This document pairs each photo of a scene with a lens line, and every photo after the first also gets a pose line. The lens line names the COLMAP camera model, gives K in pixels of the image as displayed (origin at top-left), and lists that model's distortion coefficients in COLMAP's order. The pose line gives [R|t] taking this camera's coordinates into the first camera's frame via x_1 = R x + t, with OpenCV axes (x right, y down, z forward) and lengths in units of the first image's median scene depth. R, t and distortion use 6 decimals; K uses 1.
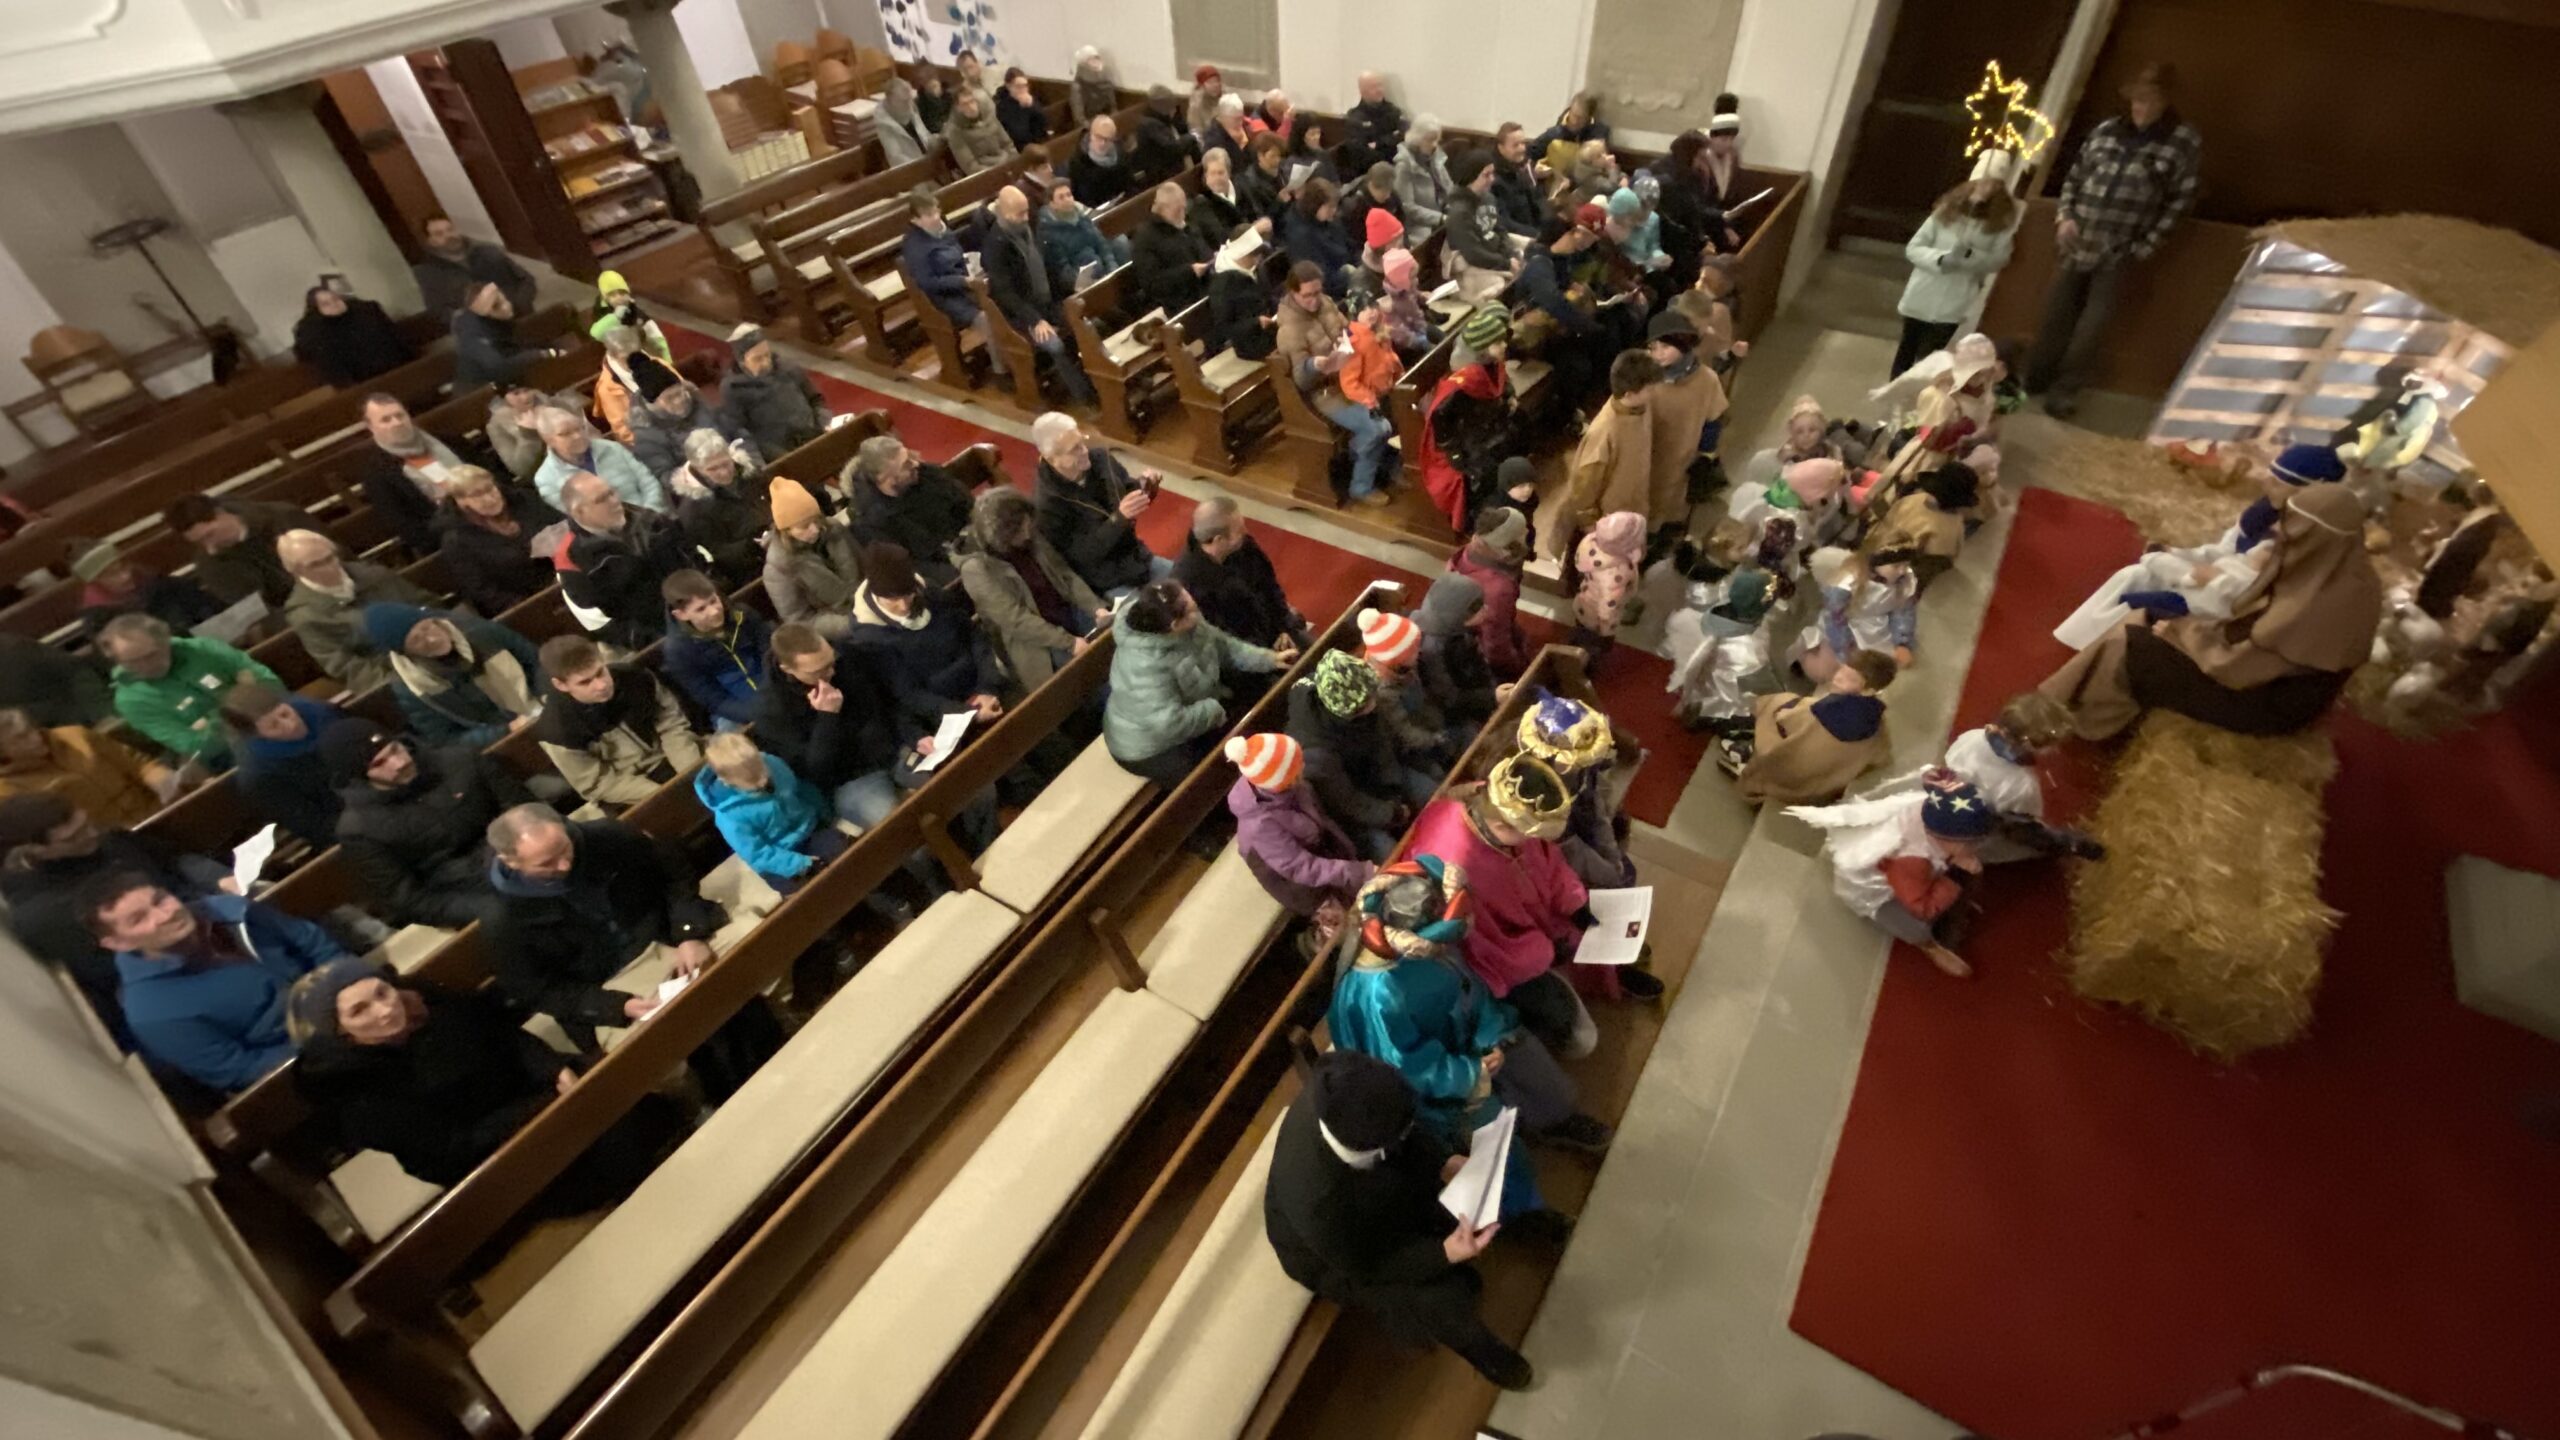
lens RADIAL K [[1020.7, 0, 1280.0], [0, 1020.7, 720.0], [0, 0, 1]] dist [0.000014, -0.014852]
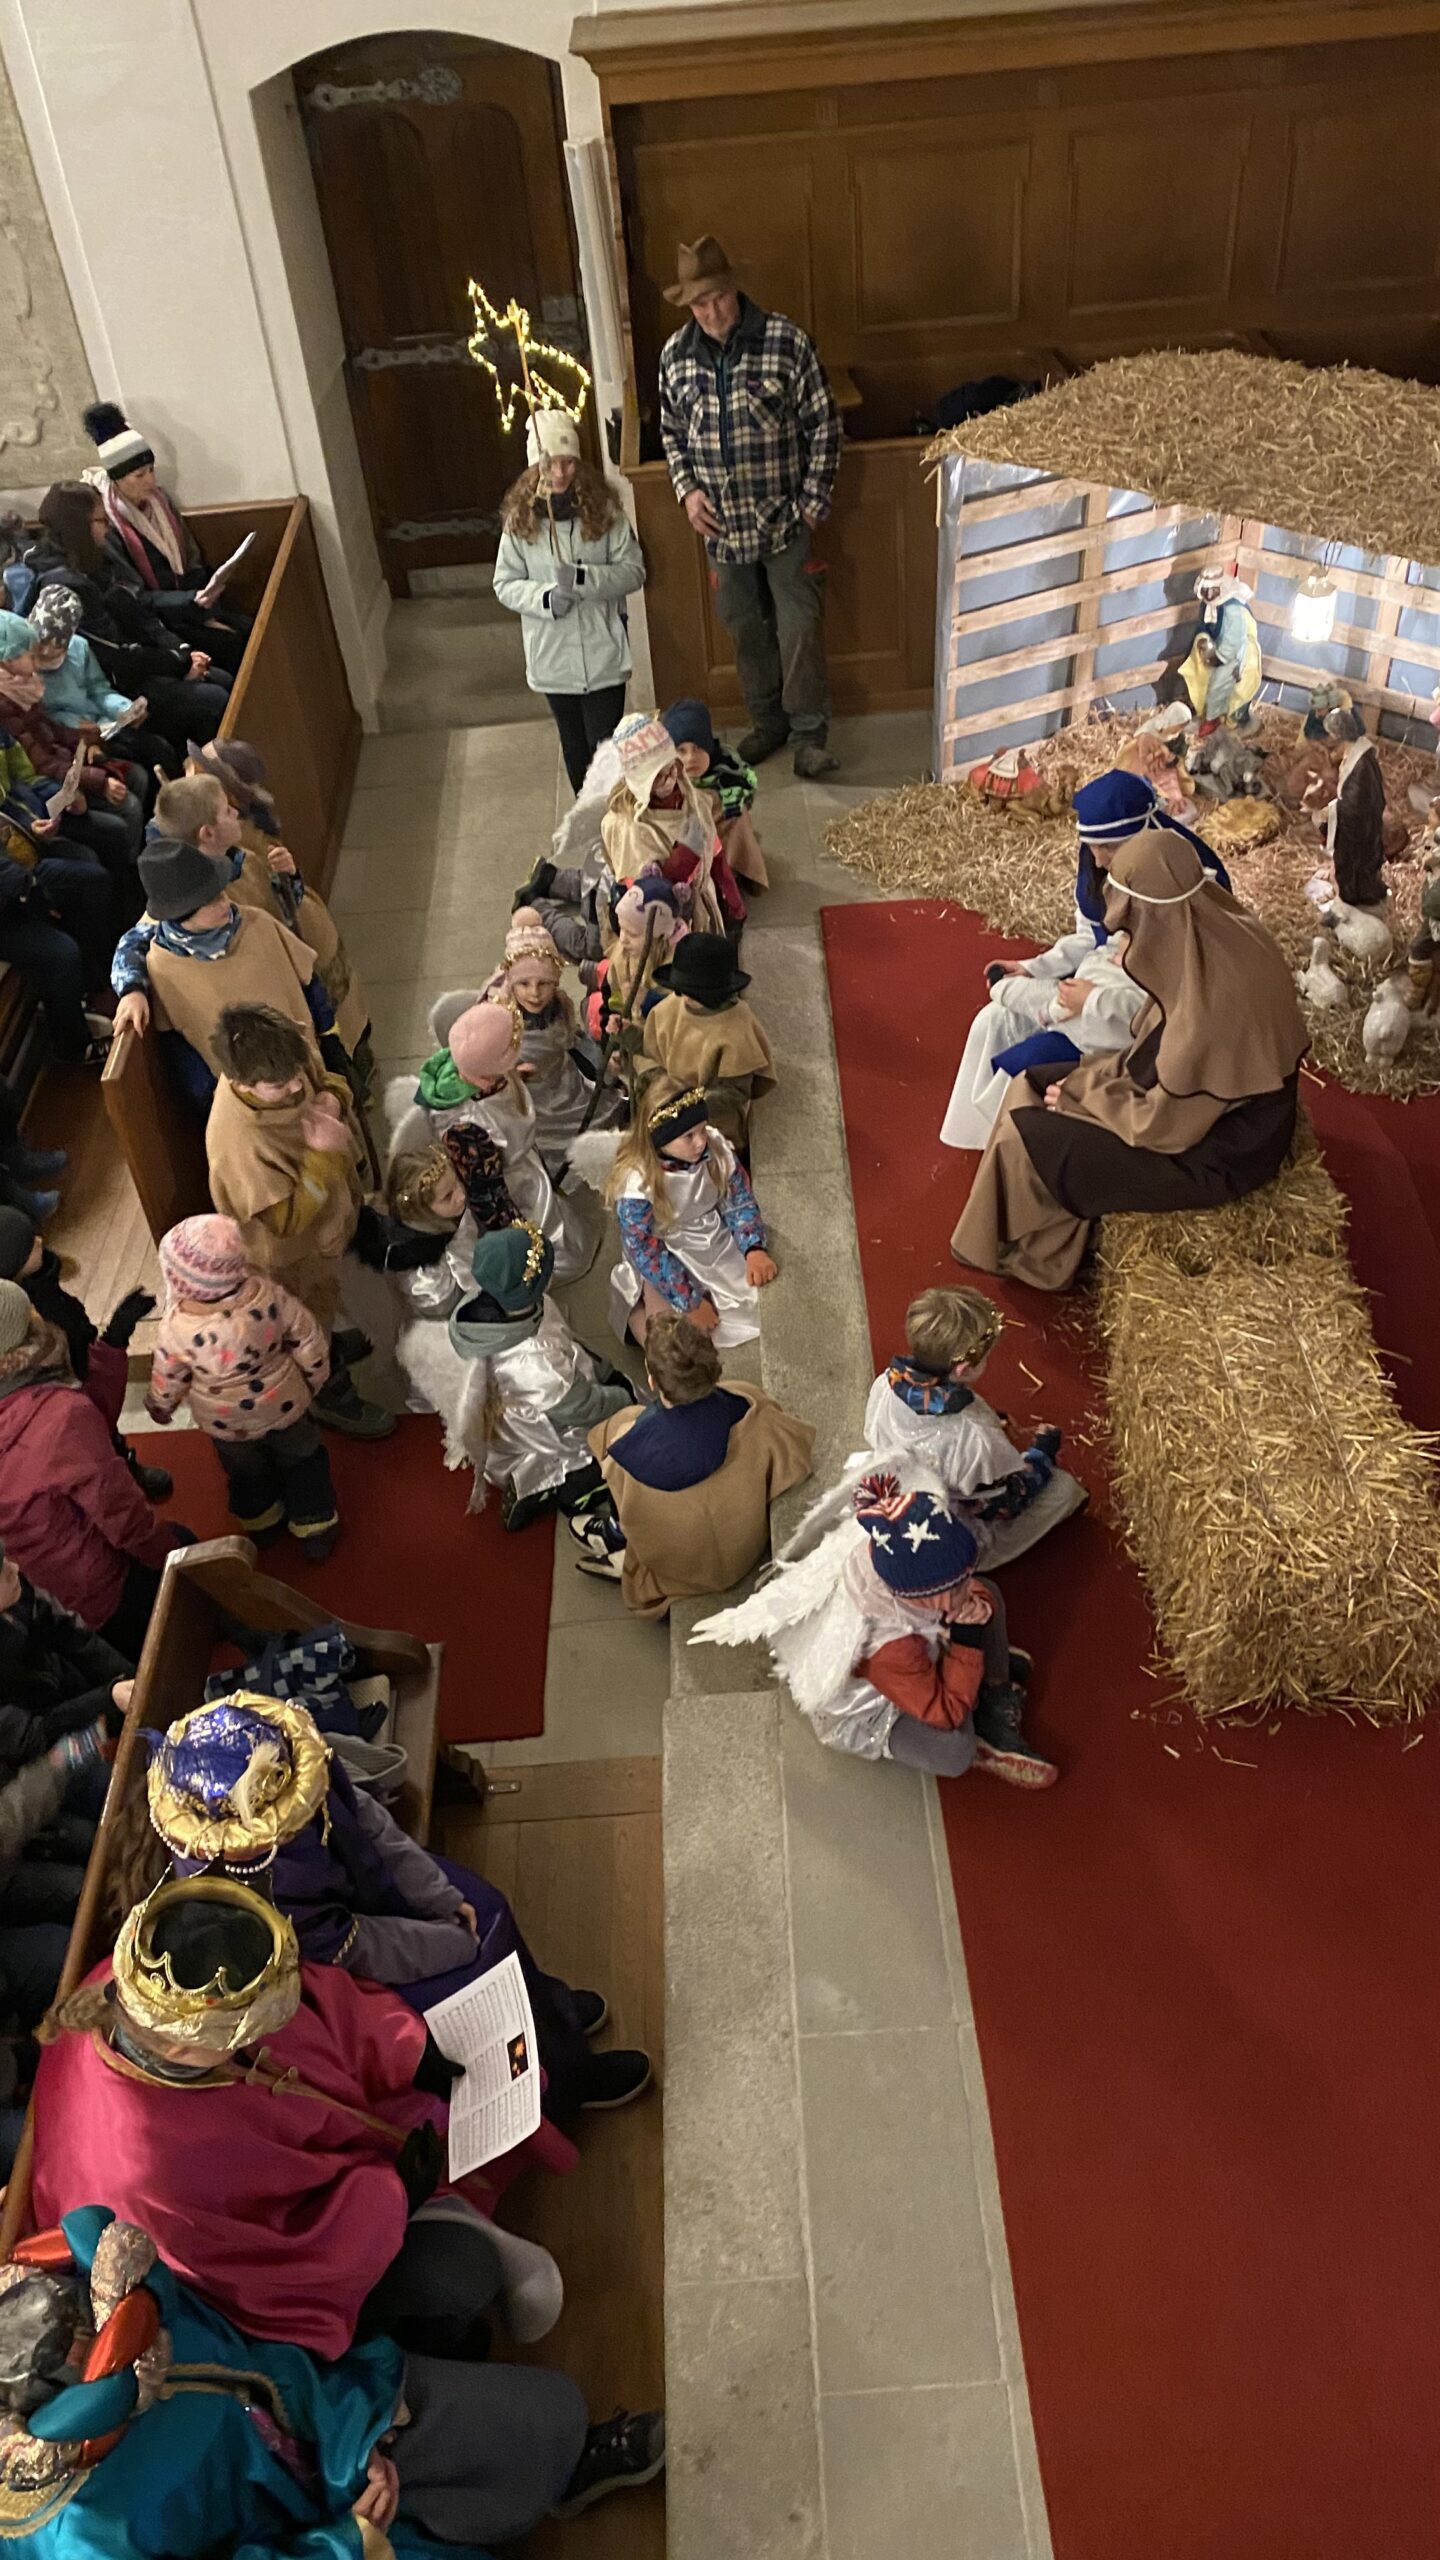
lens RADIAL K [[1907.5, 0, 720.0], [0, 1907.5, 1280.0], [0, 0, 1]] dist [0.000100, -0.002126]
pose [[0.812960, -0.401511, 0.421764, 0.117276], [0.437008, 0.899351, 0.013821, -0.075812], [-0.384863, 0.173078, 0.906600, 0.014317]]
